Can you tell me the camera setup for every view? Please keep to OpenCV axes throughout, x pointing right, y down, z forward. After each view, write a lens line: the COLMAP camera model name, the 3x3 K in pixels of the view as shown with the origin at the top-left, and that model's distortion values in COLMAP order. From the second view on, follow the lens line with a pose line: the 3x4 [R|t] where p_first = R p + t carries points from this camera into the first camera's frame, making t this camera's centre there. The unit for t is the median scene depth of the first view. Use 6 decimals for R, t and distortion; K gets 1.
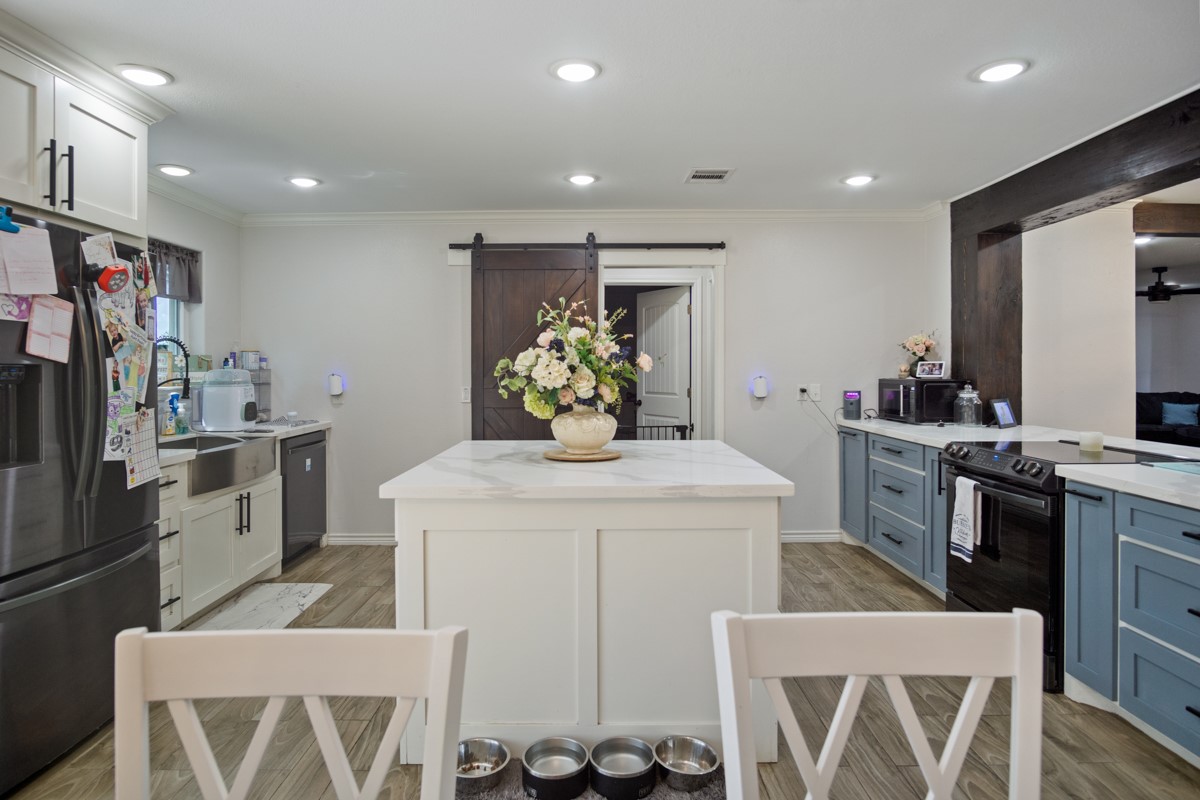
lens RADIAL K [[652.2, 0, 595.8], [0, 652.2, 367.7], [0, 0, 1]] dist [-0.033642, 0.009703]
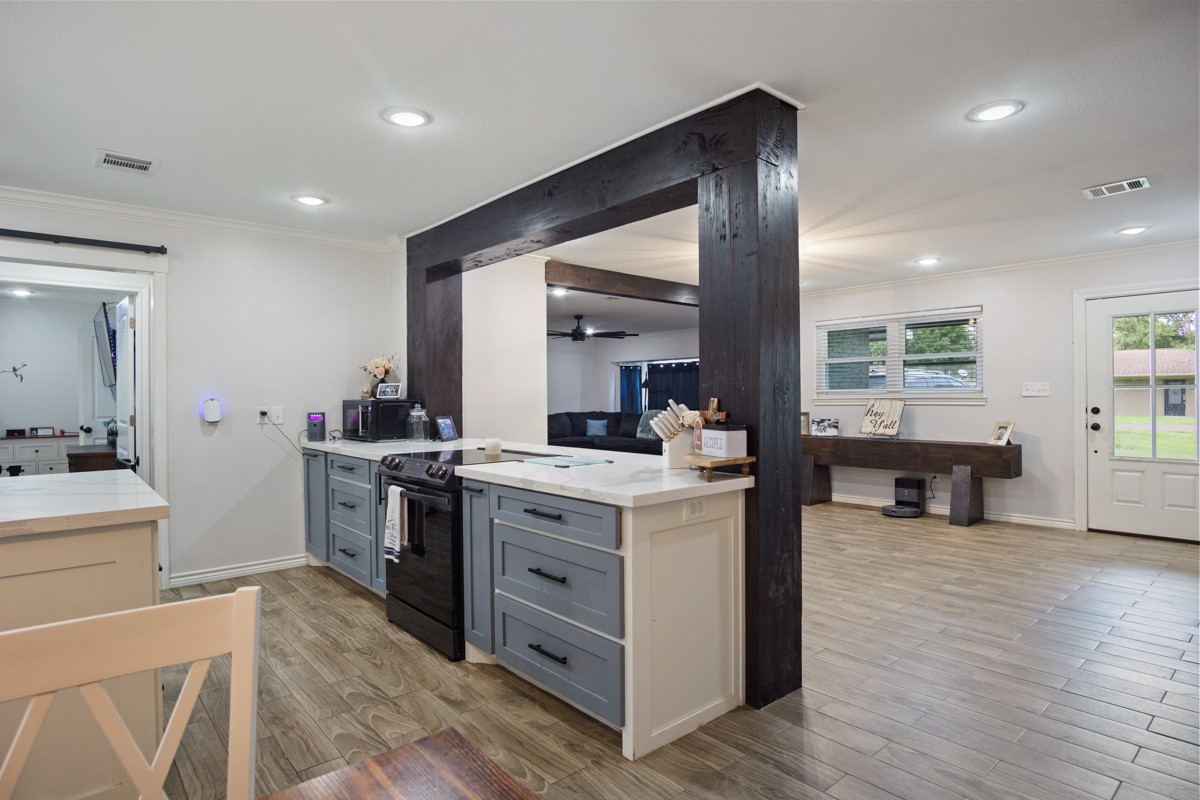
lens RADIAL K [[642.2, 0, 598.5], [0, 642.2, 396.7], [0, 0, 1]] dist [-0.039549, 0.008578]
pose [[0.754619, -0.005221, 0.656143, 0.119183], [0.006091, 0.999981, 0.000952, 0.019855], [-0.656135, 0.003278, 0.754636, -0.043138]]
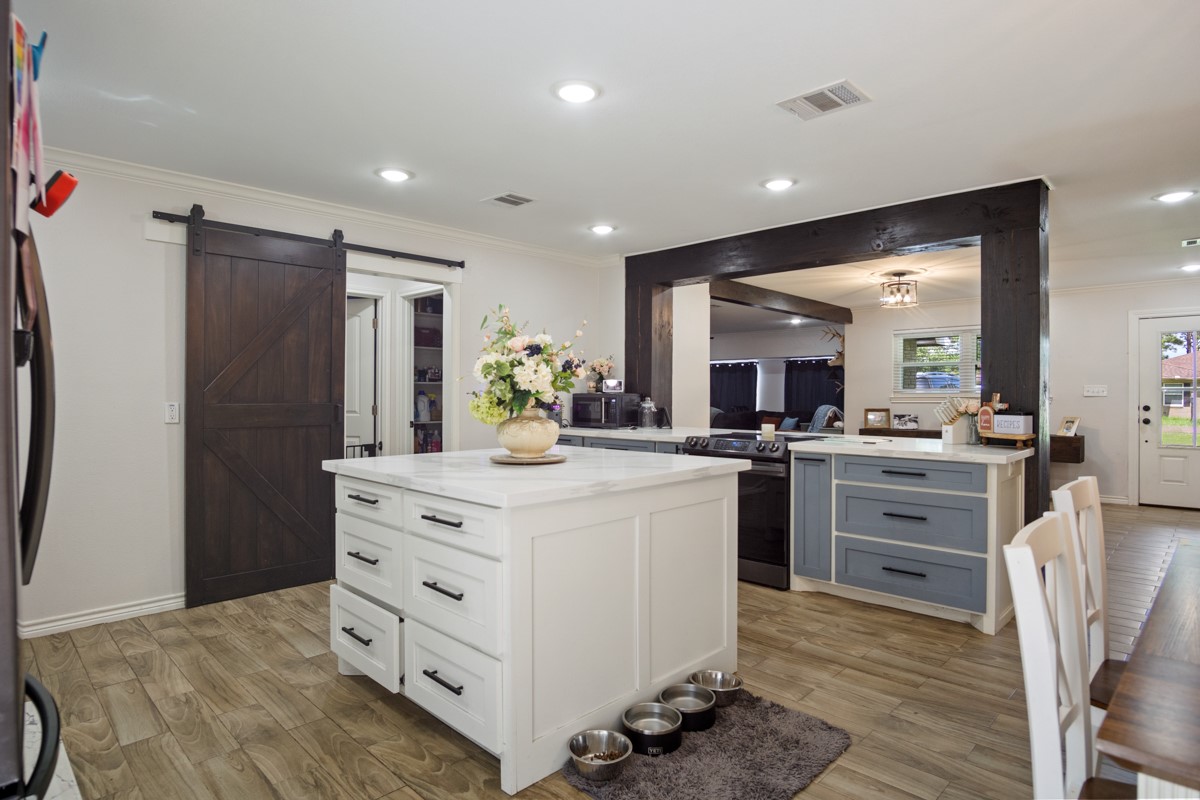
lens RADIAL K [[648.2, 0, 596.6], [0, 648.2, 396.8], [0, 0, 1]] dist [-0.031857, 0.000995]
pose [[0.703695, -0.000139, 0.710502, -0.585801], [-0.003432, 0.999988, 0.003595, 0.027905], [-0.710494, -0.004968, 0.703686, 0.184216]]
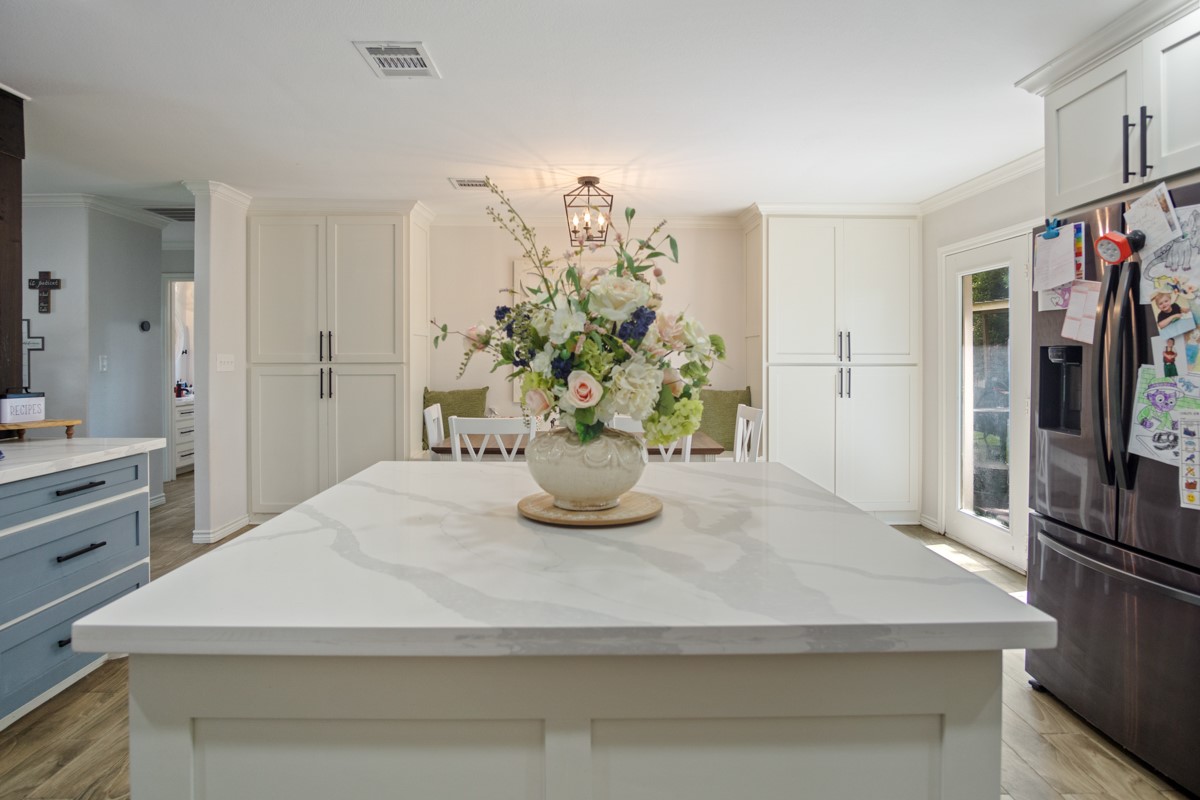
lens RADIAL K [[659.1, 0, 594.7], [0, 659.1, 359.5], [0, 0, 1]] dist [-0.055237, 0.026906]
pose [[-0.999929, 0.002191, -0.011682, -0.015555], [0.002095, 0.999964, 0.008214, 0.005152], [0.011700, 0.008189, -0.999898, 1.357548]]
